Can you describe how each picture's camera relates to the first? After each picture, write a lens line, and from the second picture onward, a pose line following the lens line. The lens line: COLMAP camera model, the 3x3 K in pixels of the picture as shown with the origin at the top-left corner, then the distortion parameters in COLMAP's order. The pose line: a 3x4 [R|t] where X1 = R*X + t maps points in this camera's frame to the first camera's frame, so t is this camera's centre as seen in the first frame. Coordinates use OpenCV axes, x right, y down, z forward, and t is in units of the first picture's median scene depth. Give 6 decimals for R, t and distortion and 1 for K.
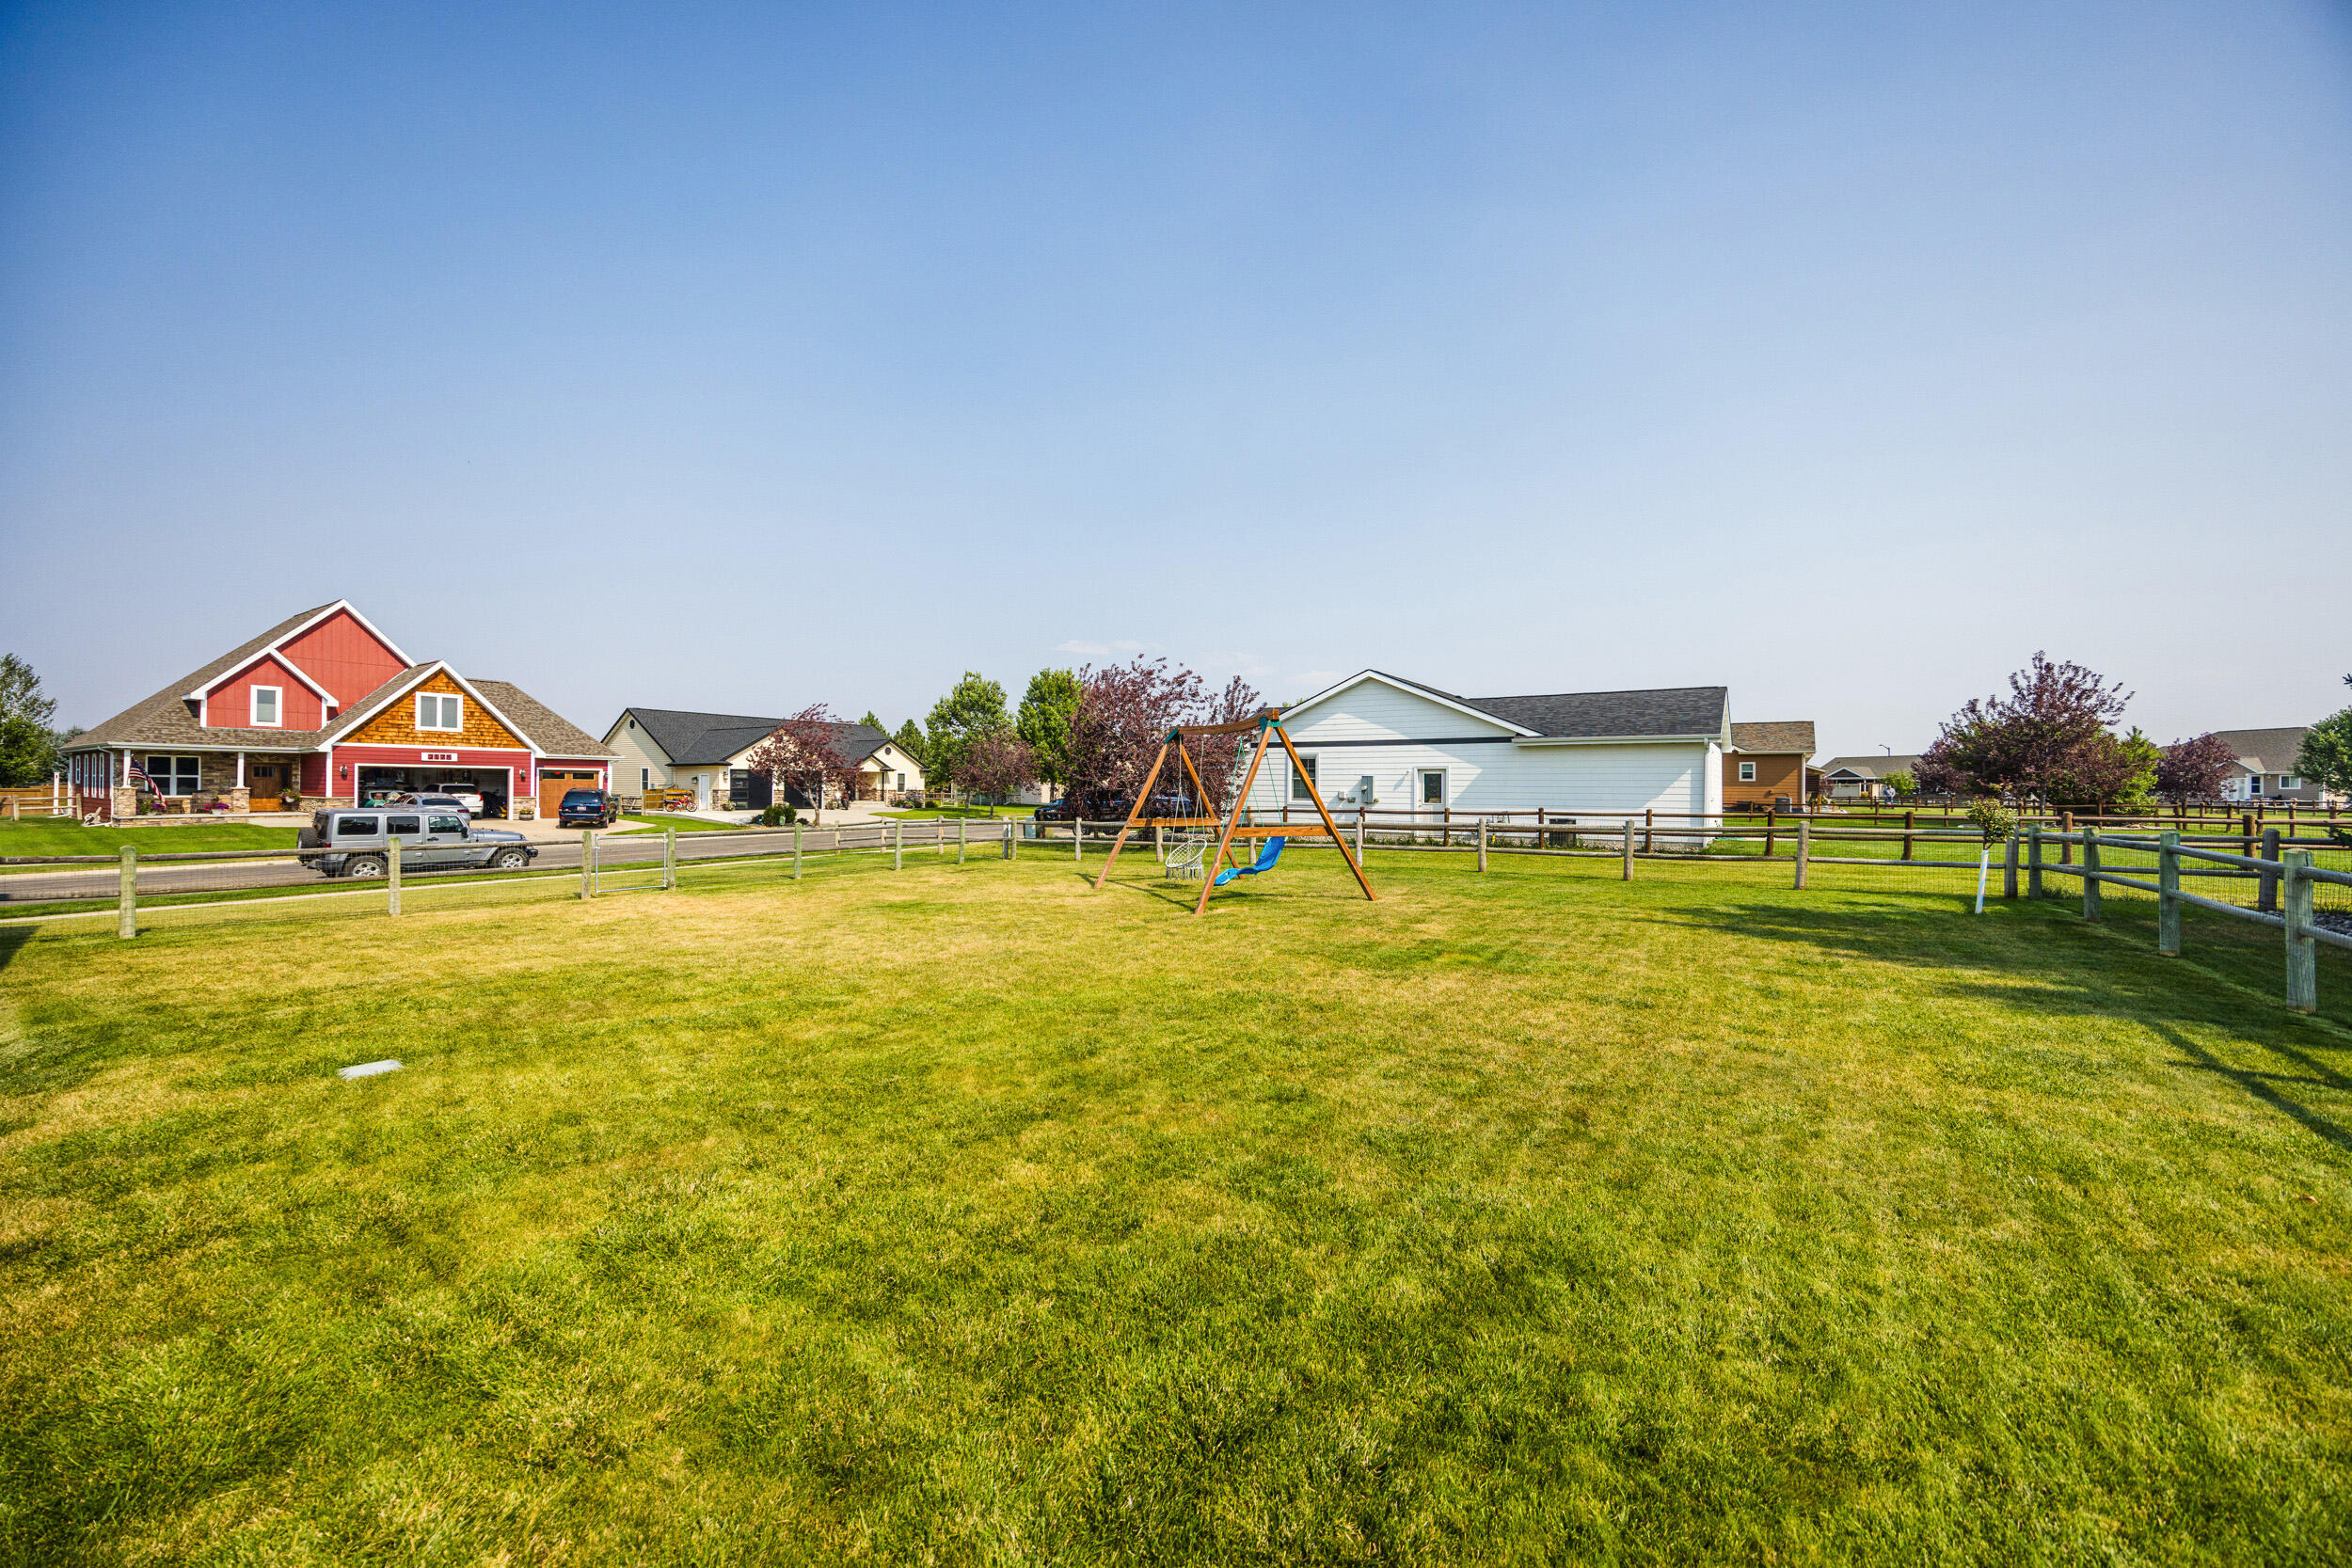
lens RADIAL K [[894.7, 0, 1184.5], [0, 894.7, 785.2], [0, 0, 1]] dist [-0.000168, -0.001309]
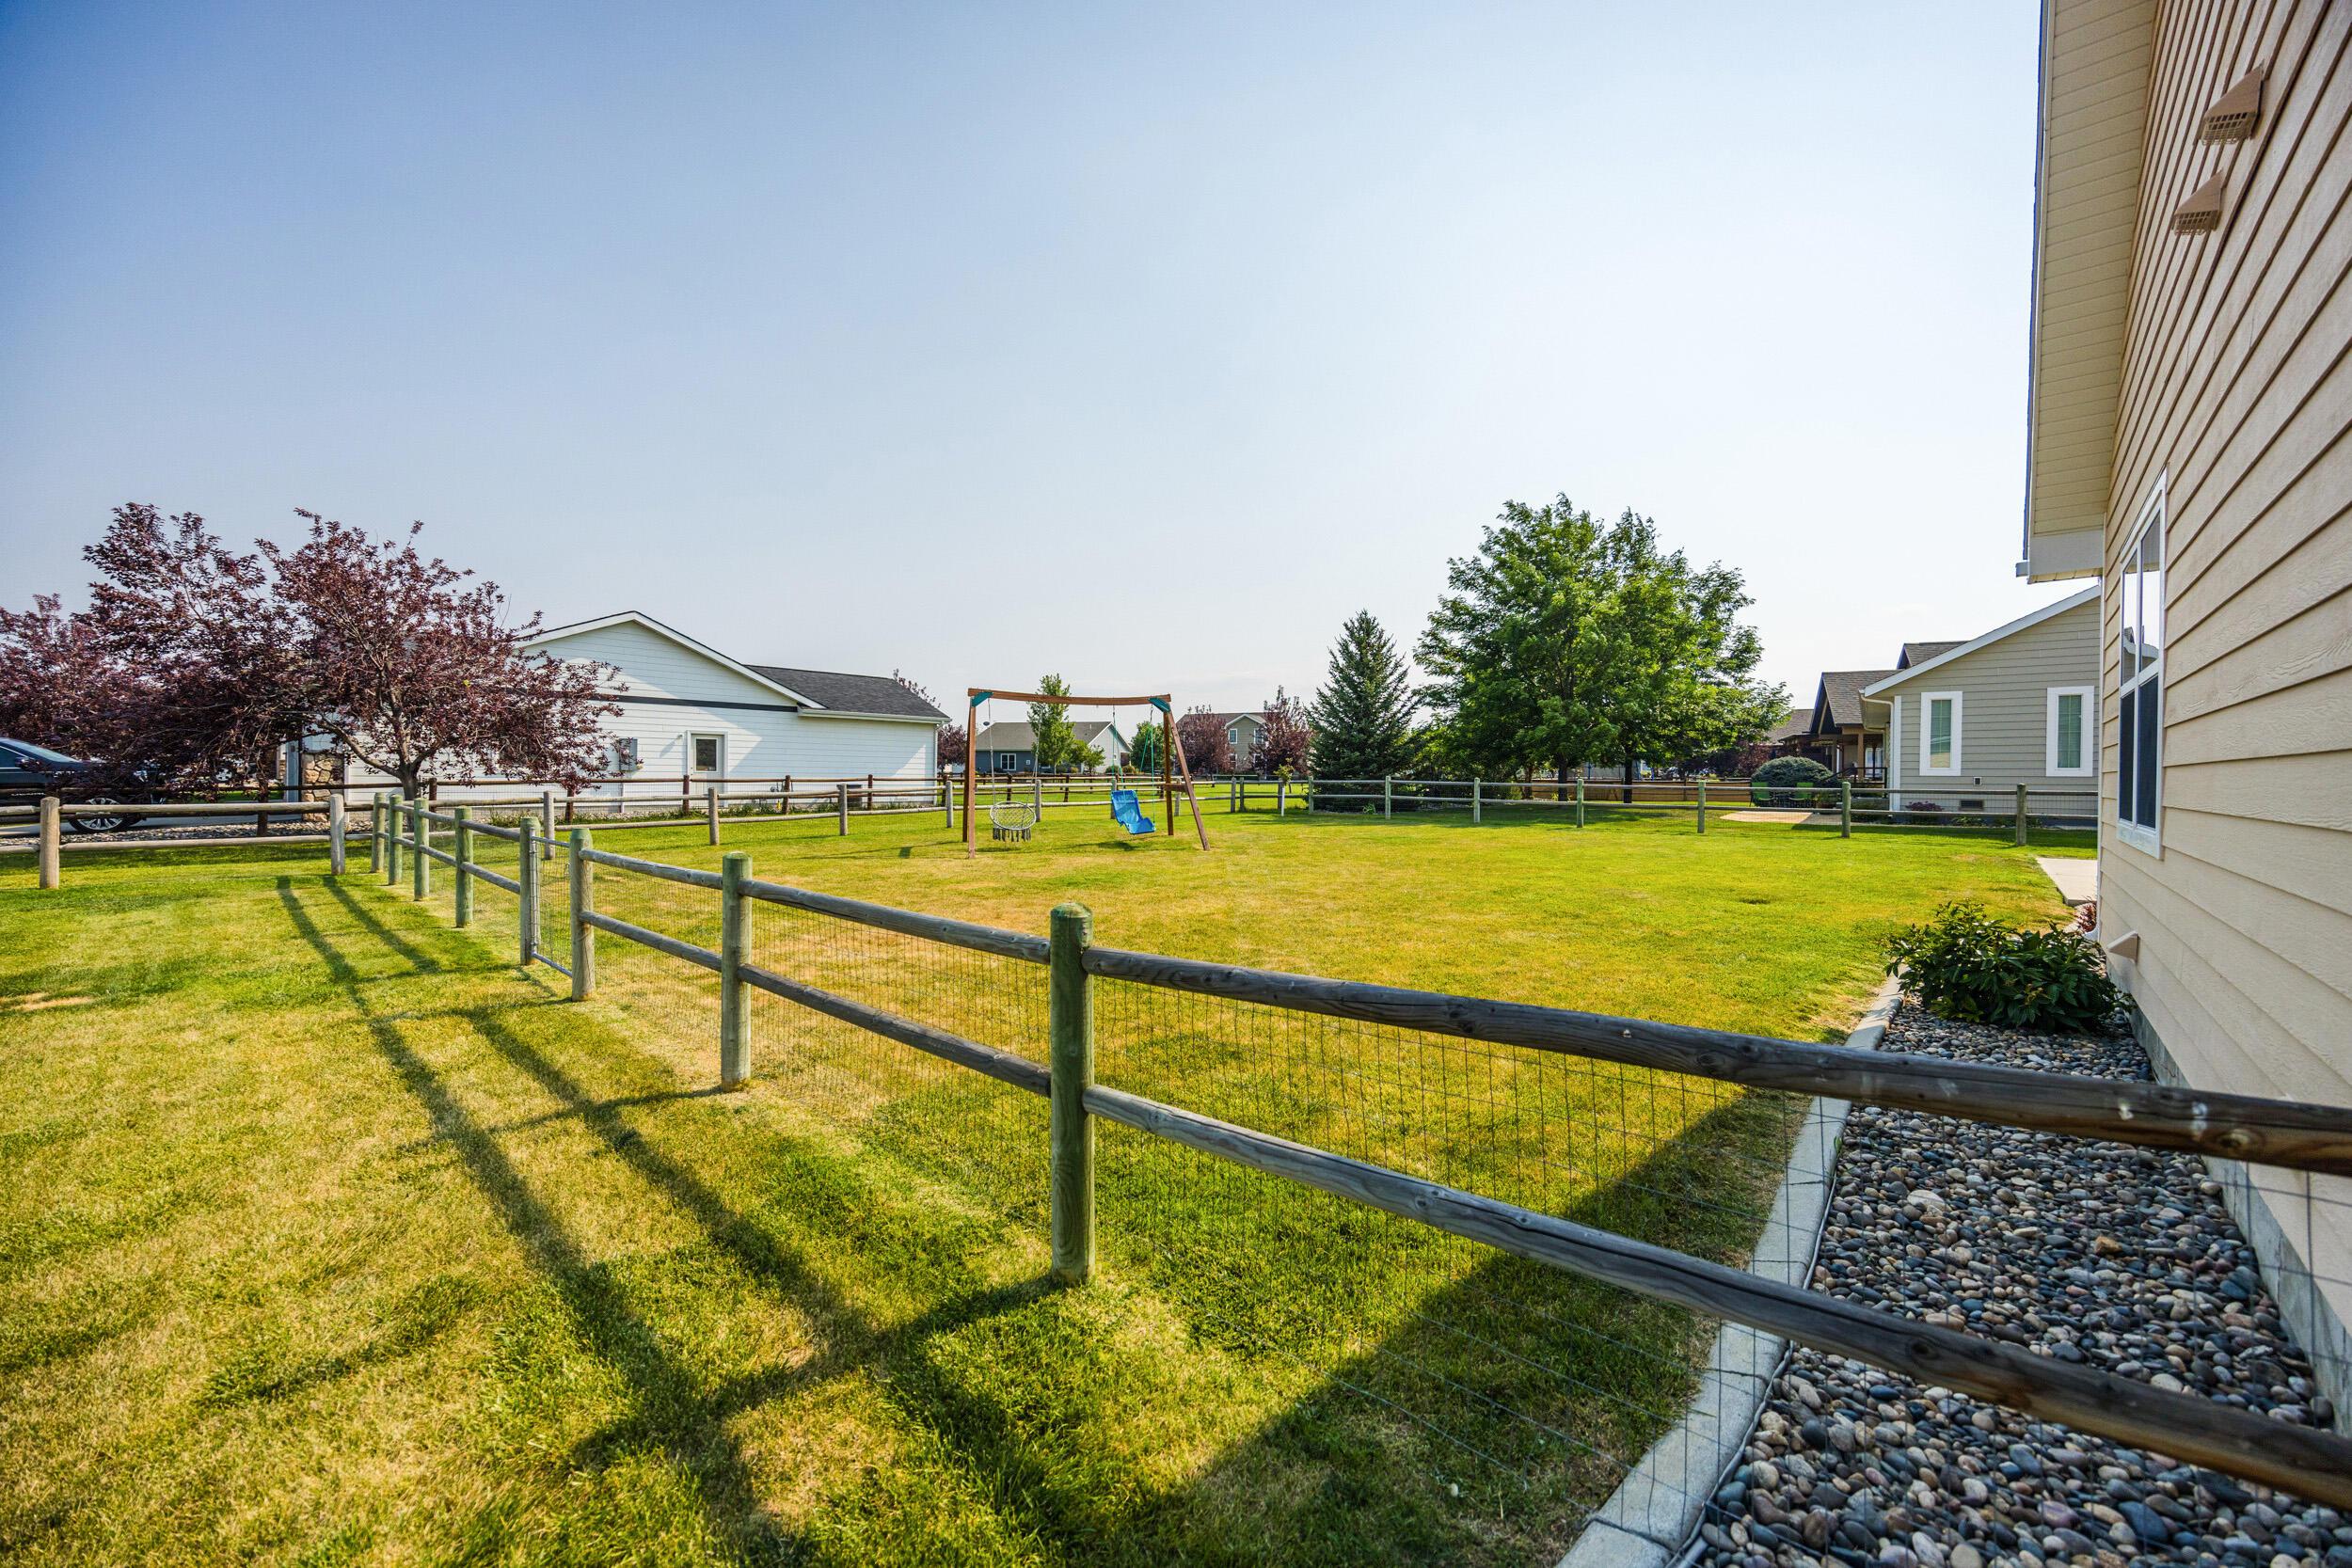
lens RADIAL K [[894.7, 0, 1181.4], [0, 894.7, 788.0], [0, 0, 1]] dist [-0.000168, -0.001309]
pose [[0.146702, -0.018277, 0.989012, -0.559863], [-0.014912, 0.999675, 0.020686, 0.011407], [-0.989068, -0.017783, 0.146382, 0.372887]]
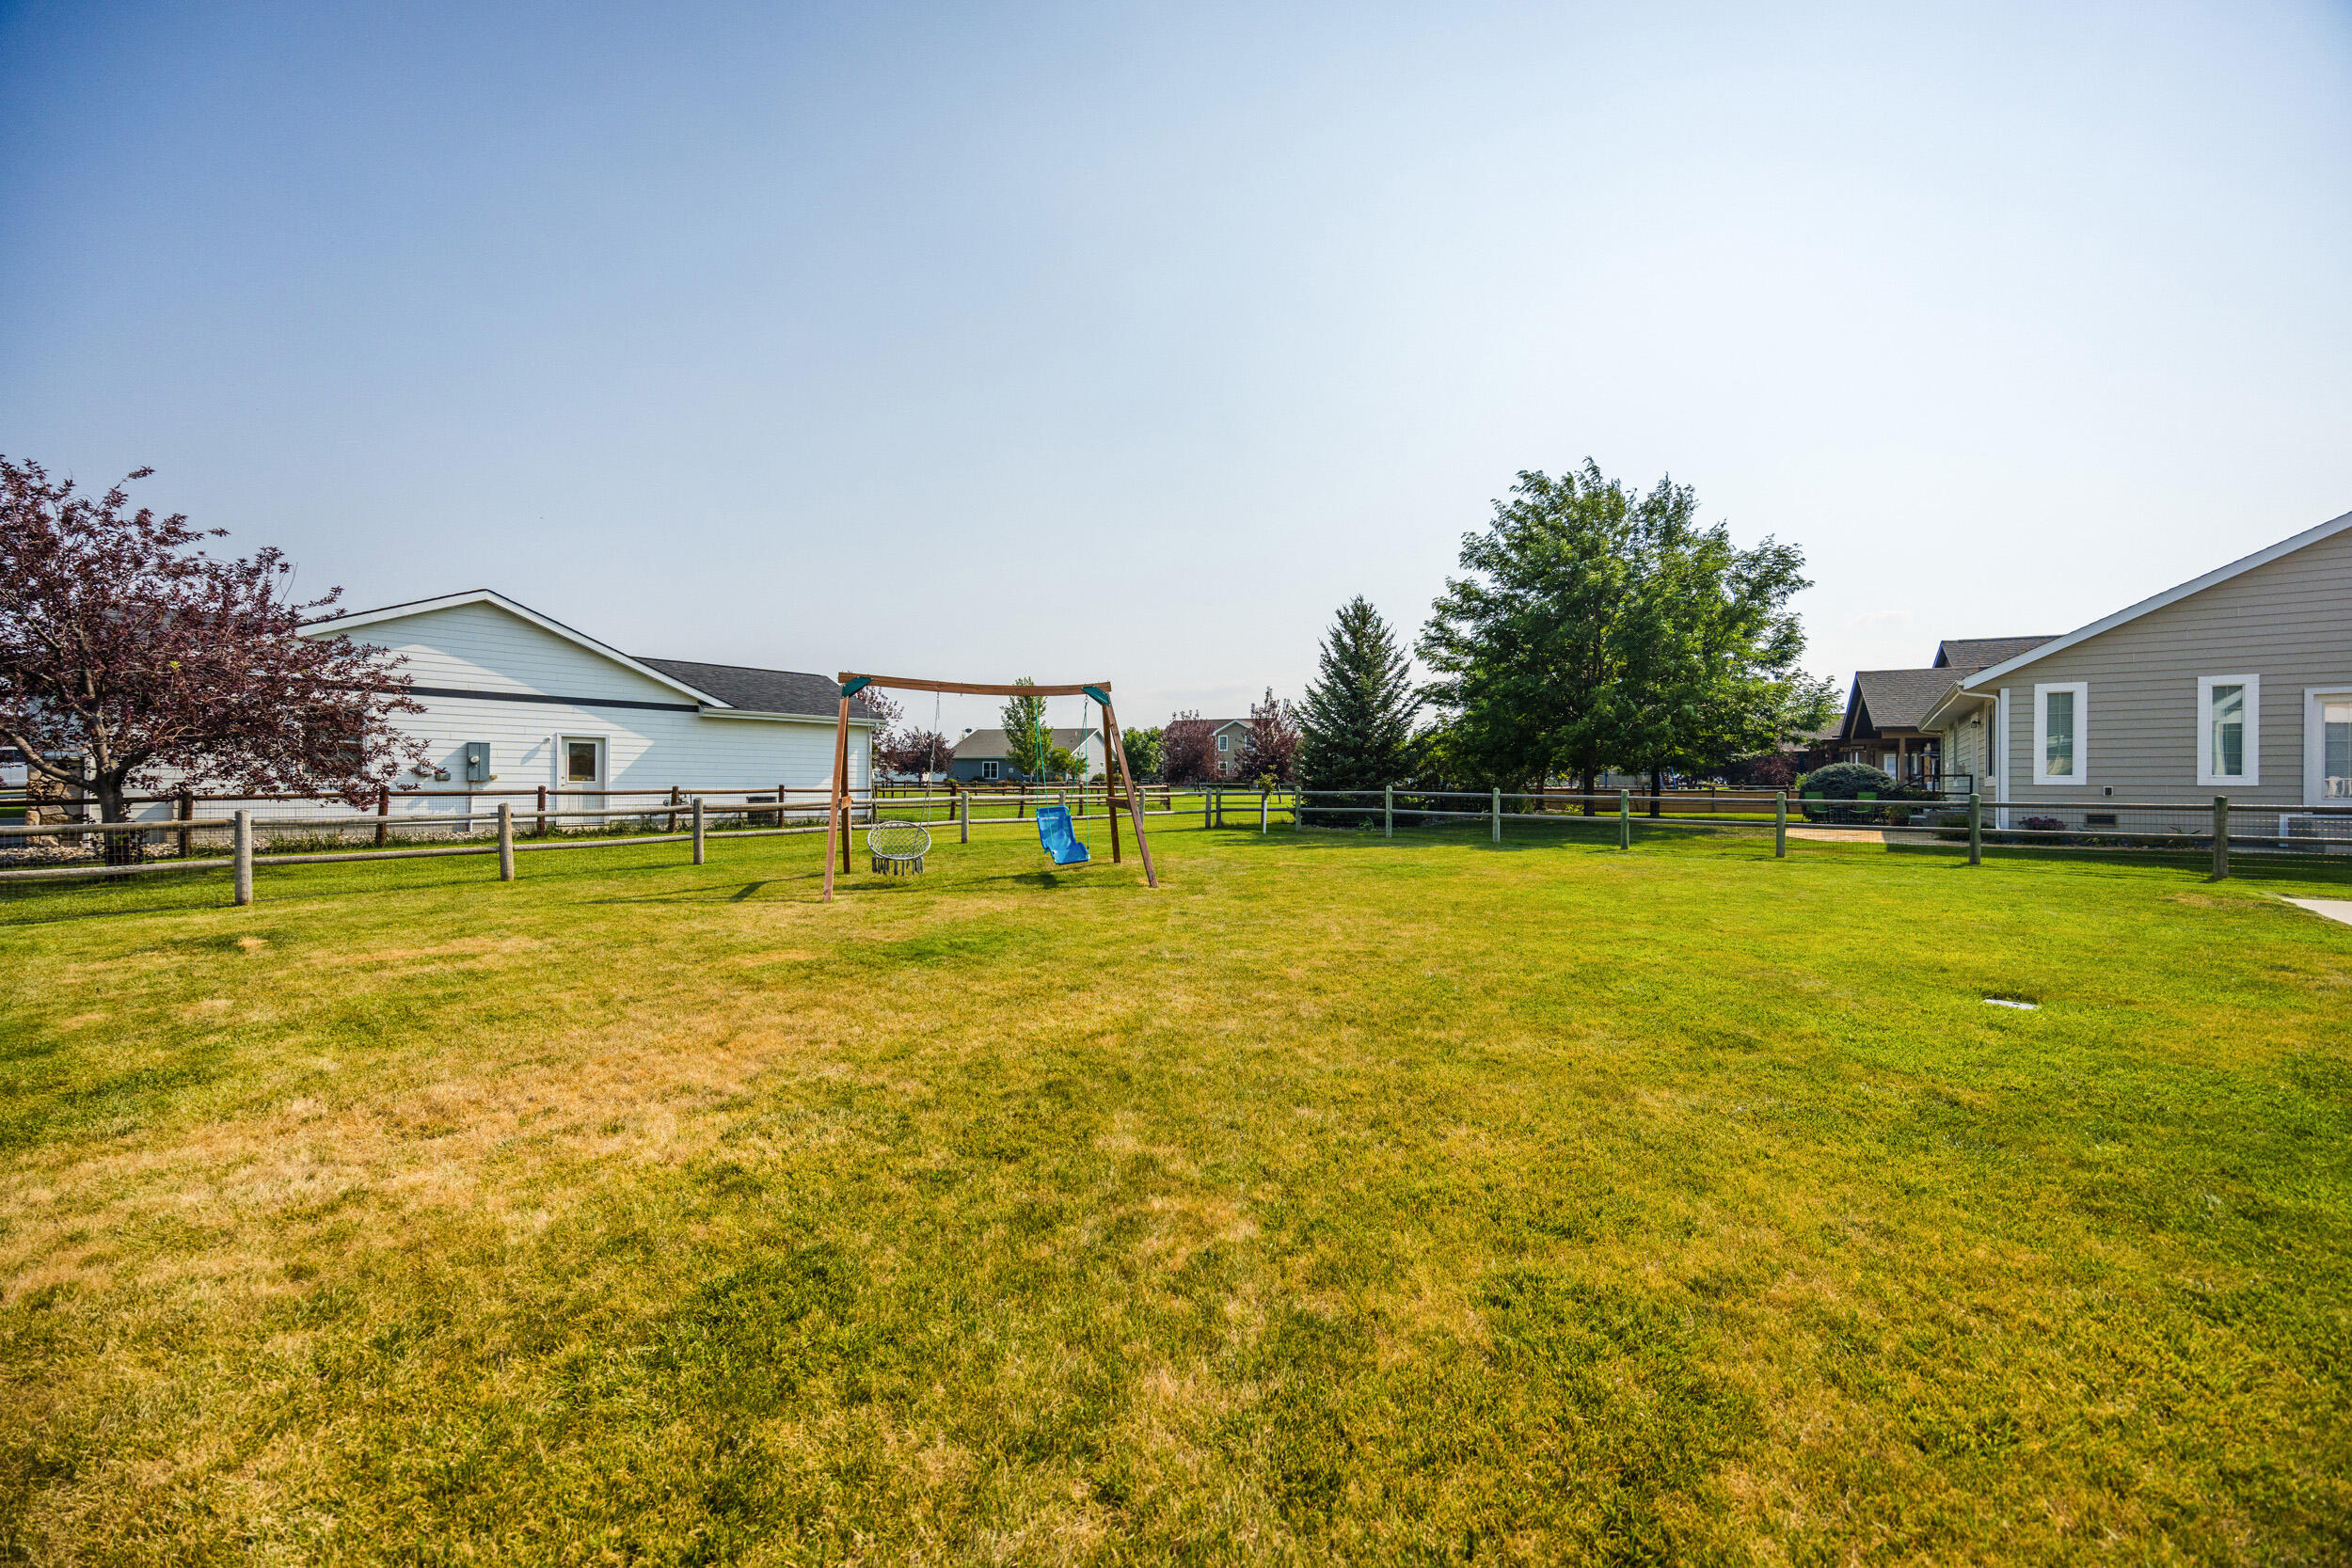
lens RADIAL K [[894.7, 0, 1187.6], [0, 894.7, 785.0], [0, 0, 1]] dist [-0.000168, -0.001309]
pose [[0.134601, -0.005876, 0.990882, -0.420205], [-0.013354, 0.999881, 0.007743, 0.010306], [-0.990810, -0.014275, 0.134507, 0.366471]]
